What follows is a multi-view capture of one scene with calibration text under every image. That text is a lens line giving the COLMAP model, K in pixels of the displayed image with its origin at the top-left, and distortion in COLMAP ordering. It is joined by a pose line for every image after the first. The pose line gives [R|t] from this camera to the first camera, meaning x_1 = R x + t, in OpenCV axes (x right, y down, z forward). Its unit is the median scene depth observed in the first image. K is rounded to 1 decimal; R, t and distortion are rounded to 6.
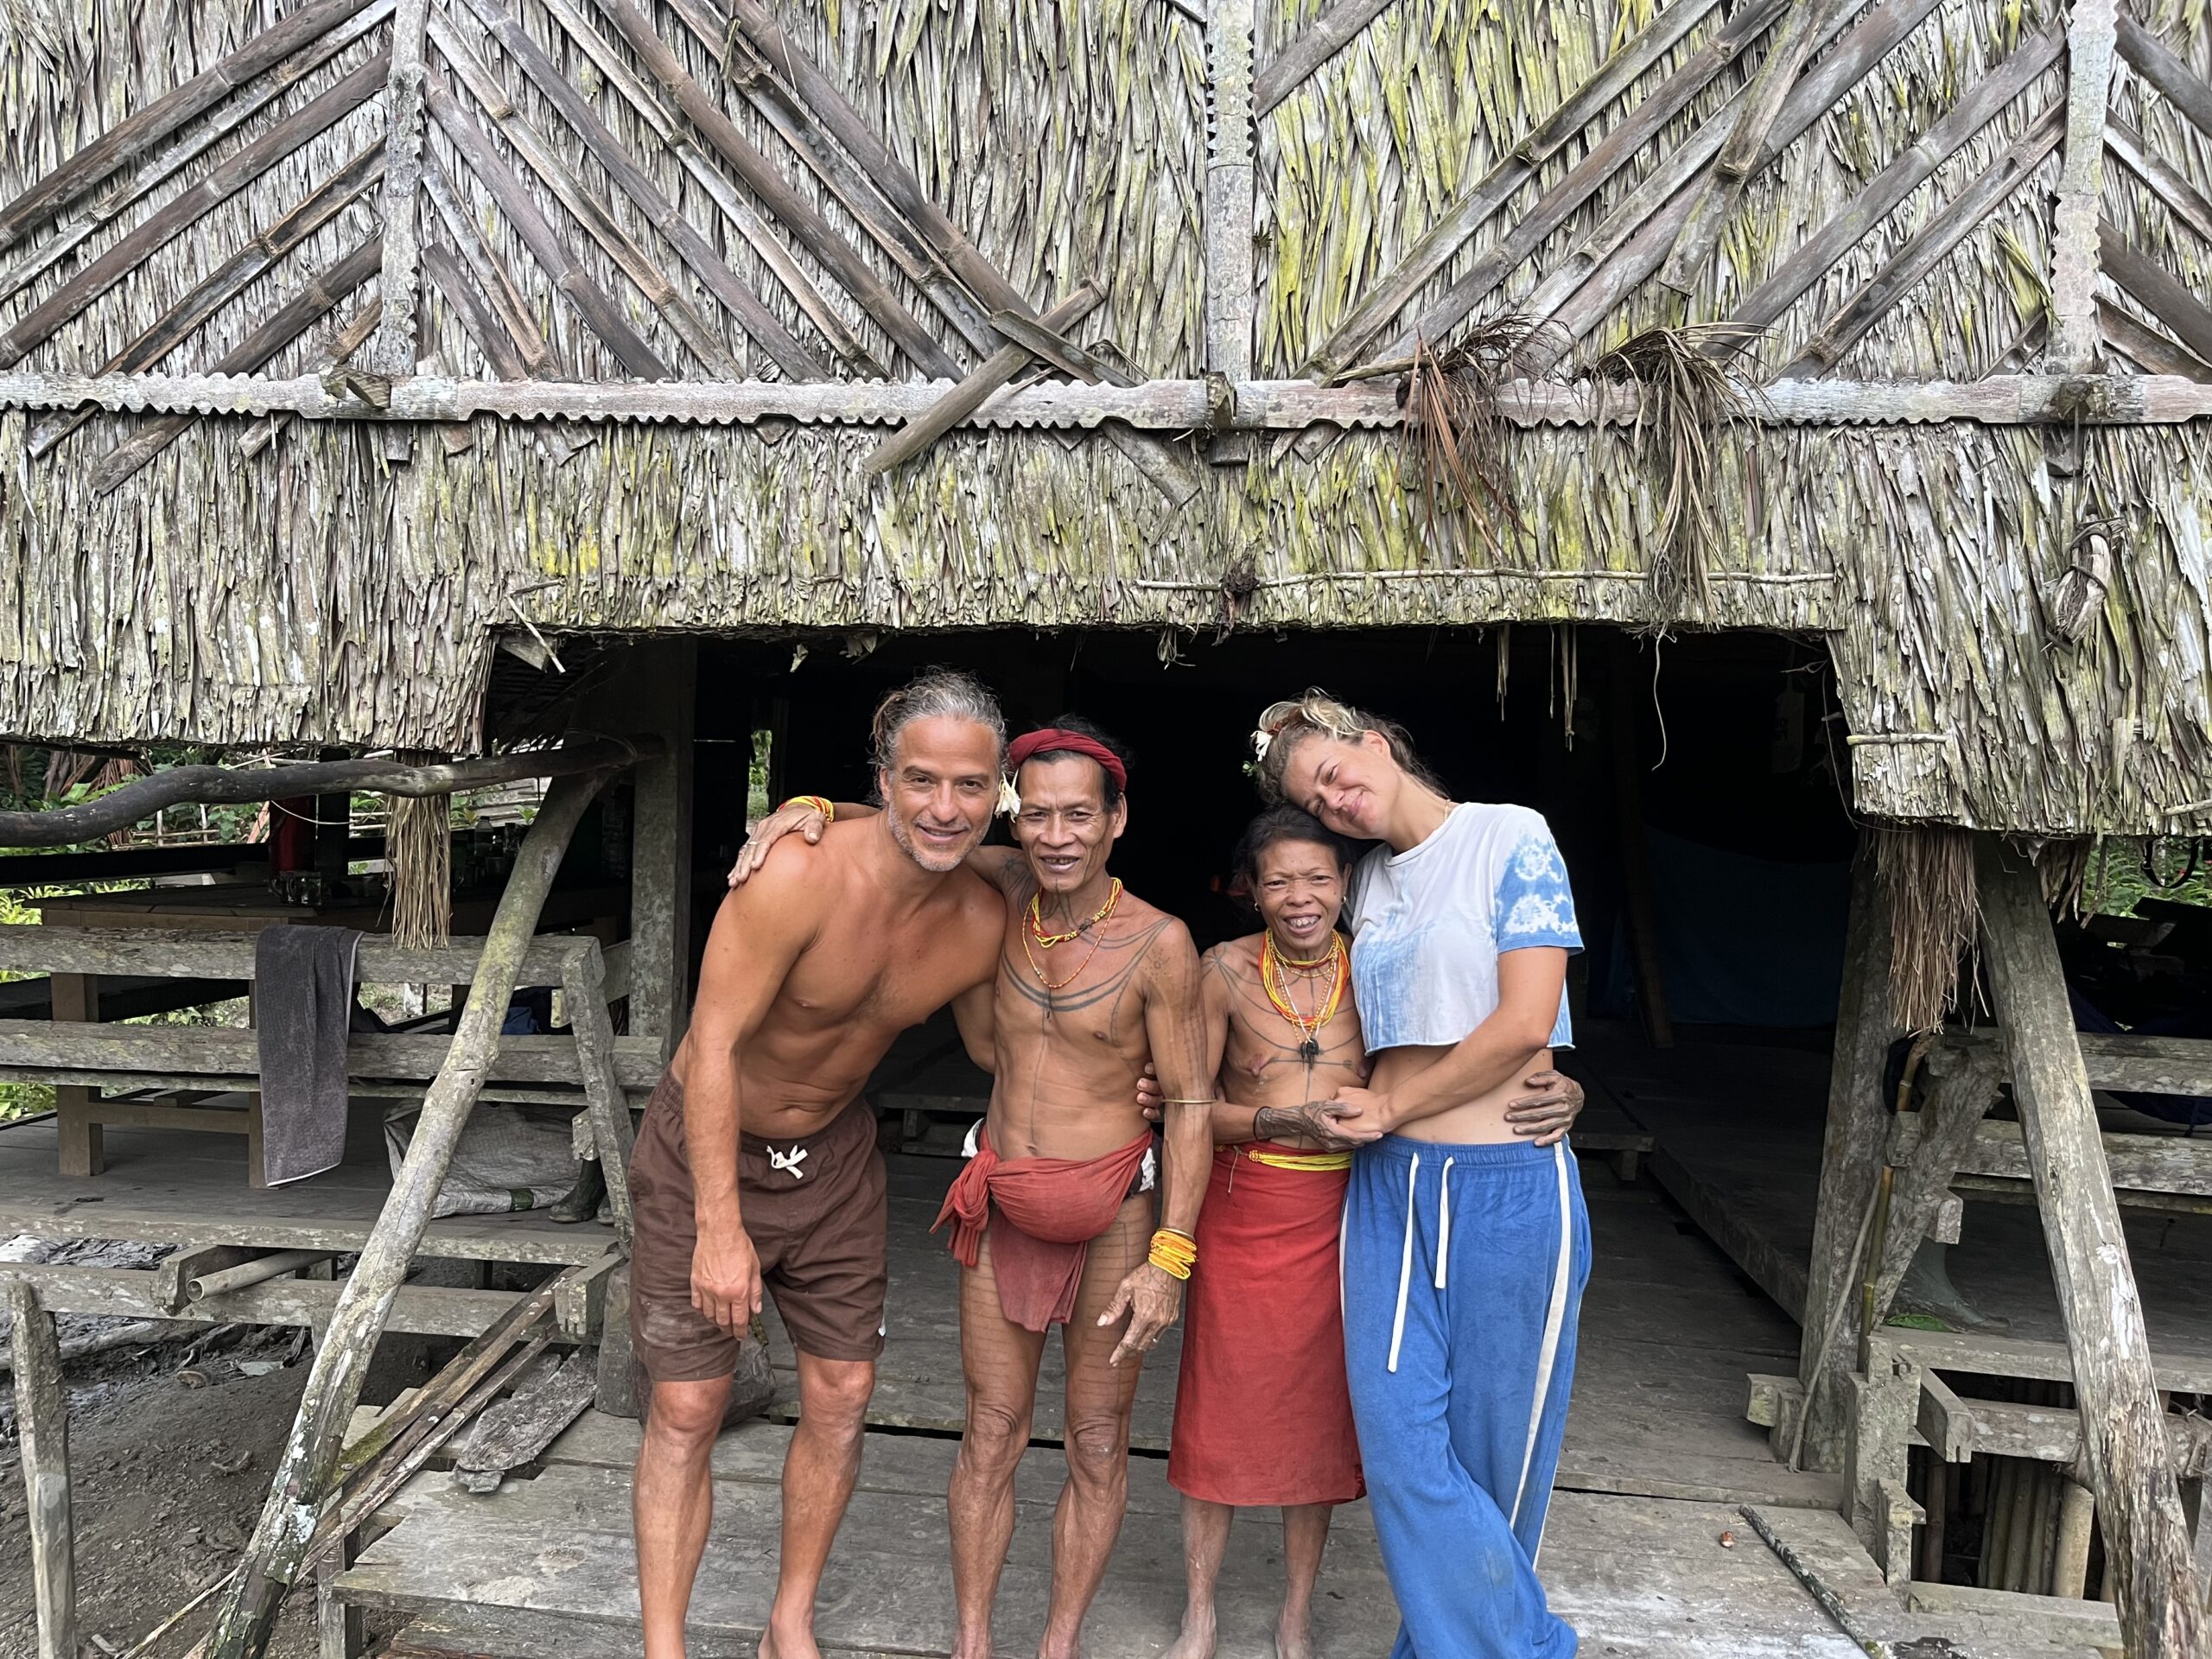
lens RADIAL K [[1681.8, 0, 1093.7], [0, 1681.8, 836.0], [0, 0, 1]] dist [0.070117, -0.104576]
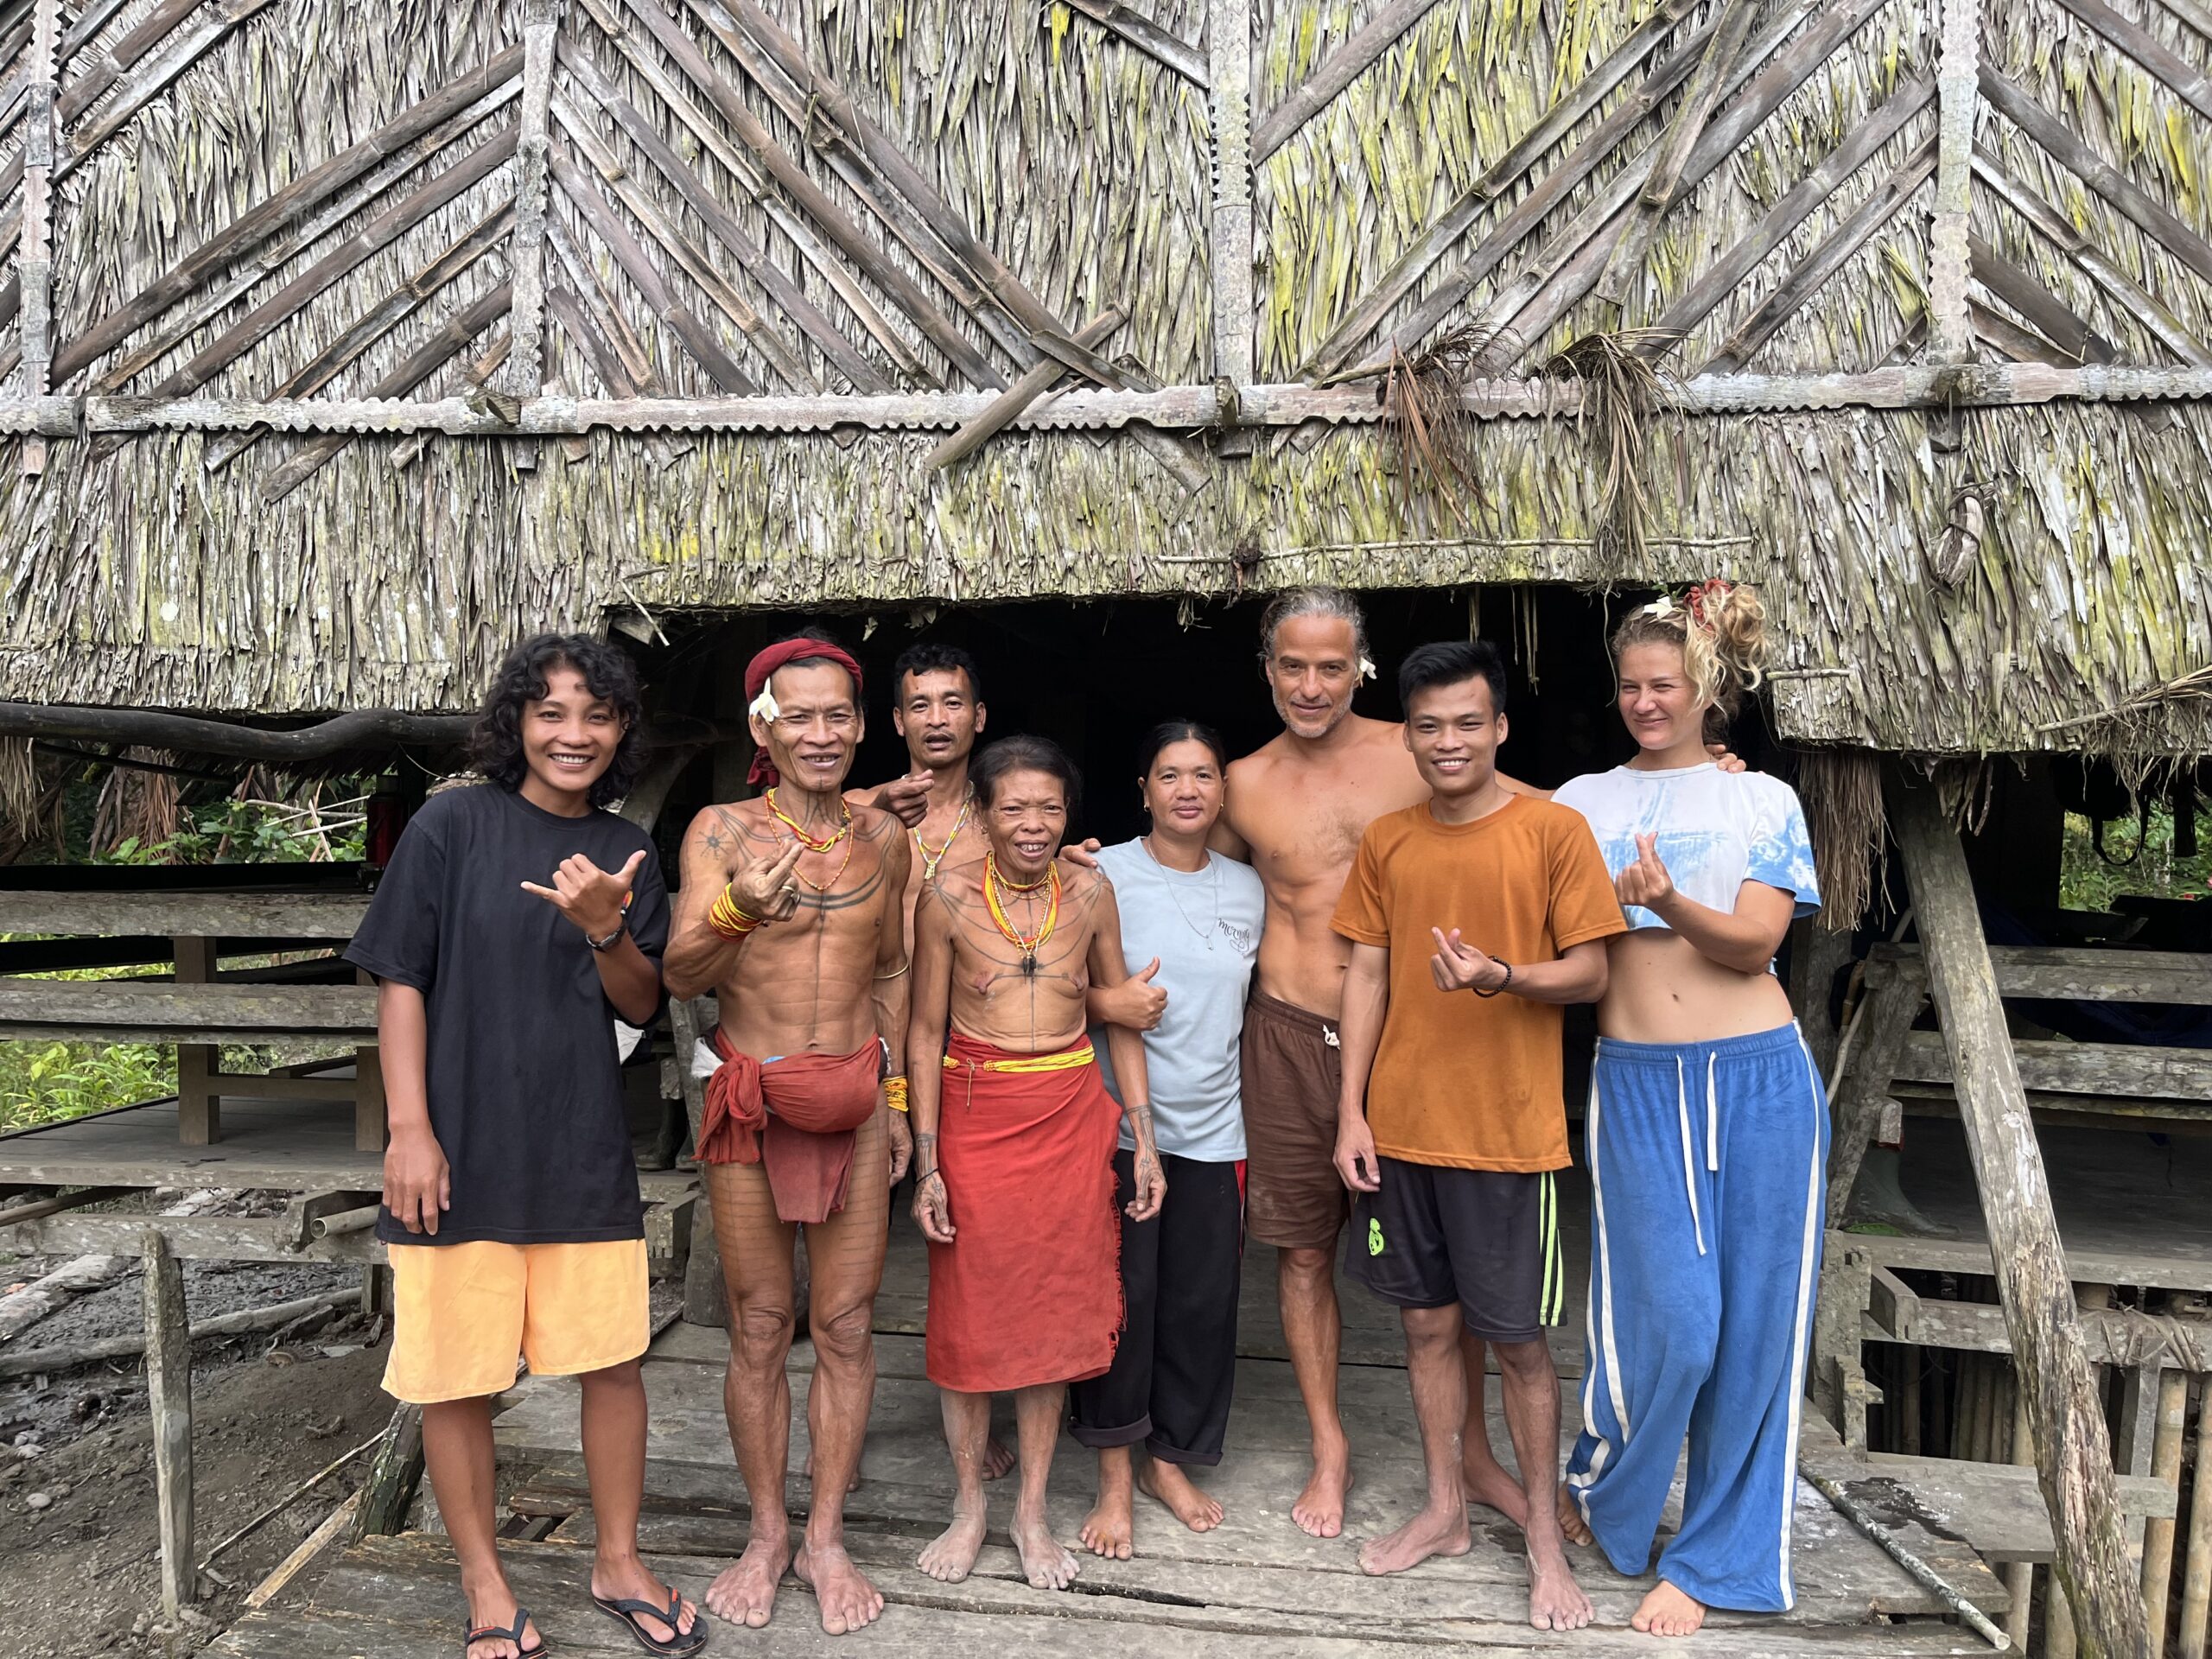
lens RADIAL K [[1681.8, 0, 1095.5], [0, 1681.8, 826.3], [0, 0, 1]] dist [0.070117, -0.104576]
pose [[0.999845, -0.015747, -0.007840, -0.011972], [0.015395, 0.998952, -0.043094, 0.085516], [0.008510, 0.042966, 0.999040, -0.161795]]
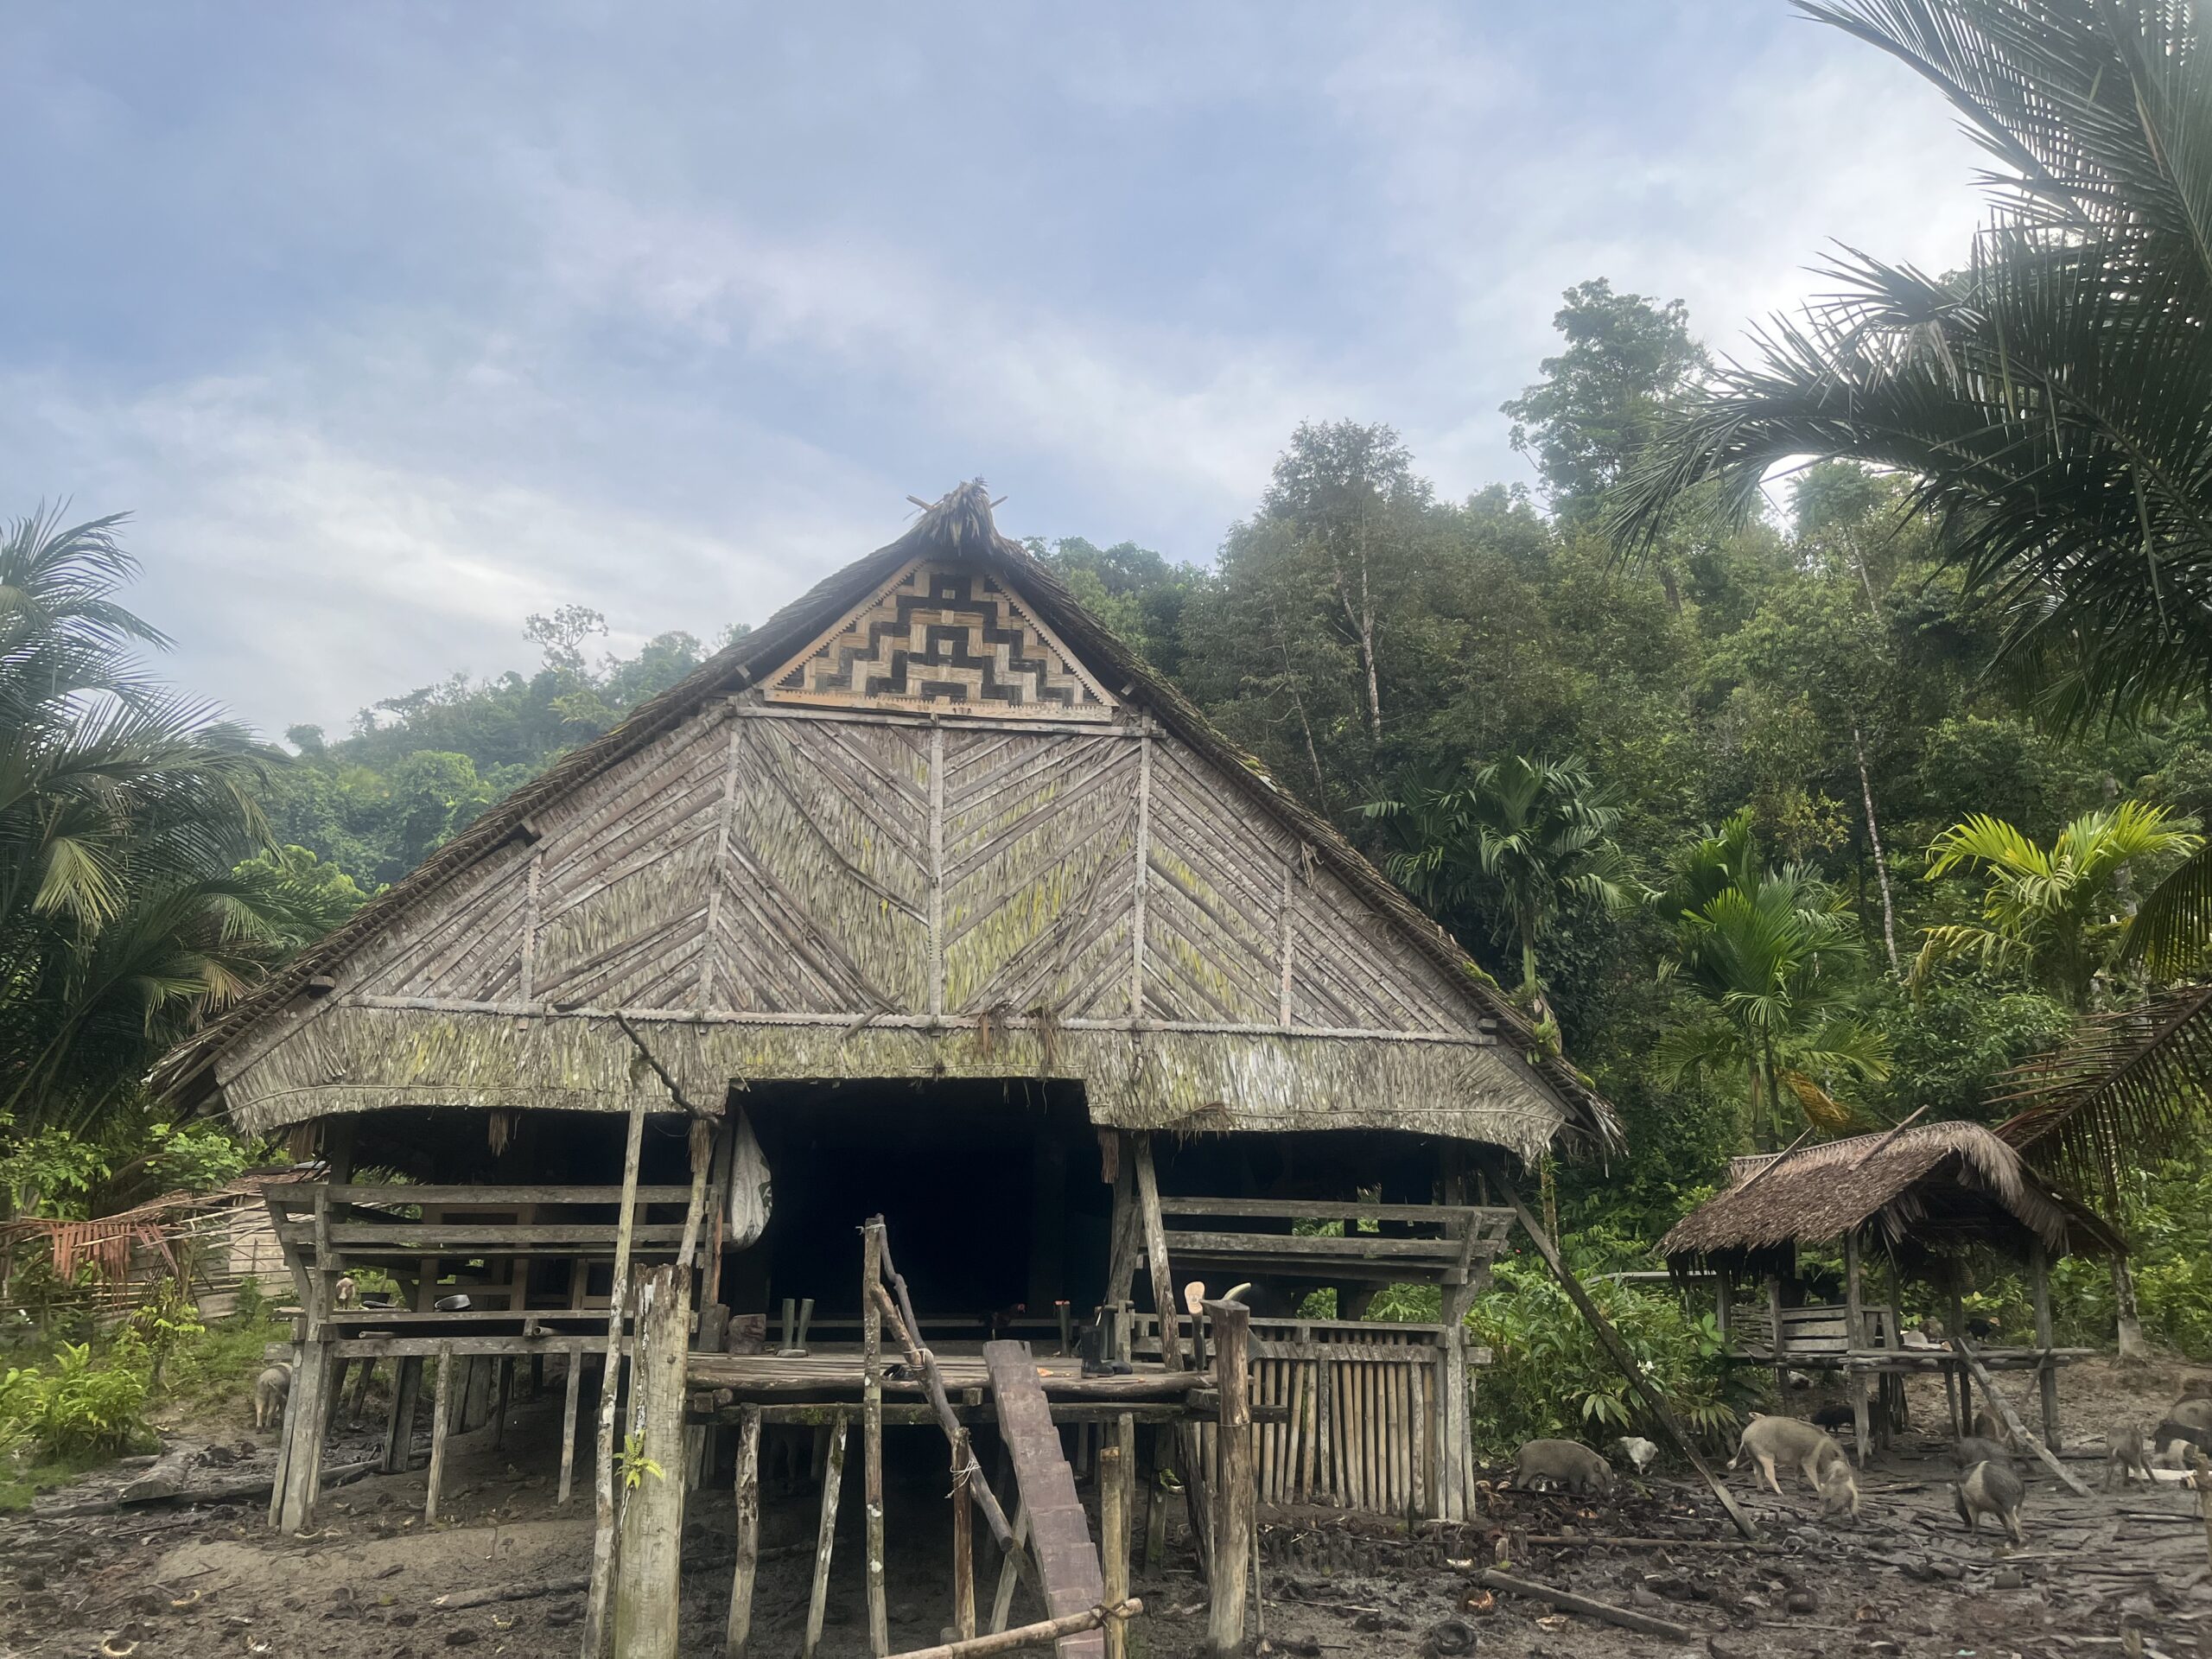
lens RADIAL K [[1681.8, 0, 1121.8], [0, 1681.8, 827.4], [0, 0, 1]] dist [0.070117, -0.104576]
pose [[0.957413, 0.048115, 0.284685, -0.627529], [0.041602, 0.952737, -0.300934, 0.497749], [-0.285710, 0.299962, 0.910161, -2.750319]]
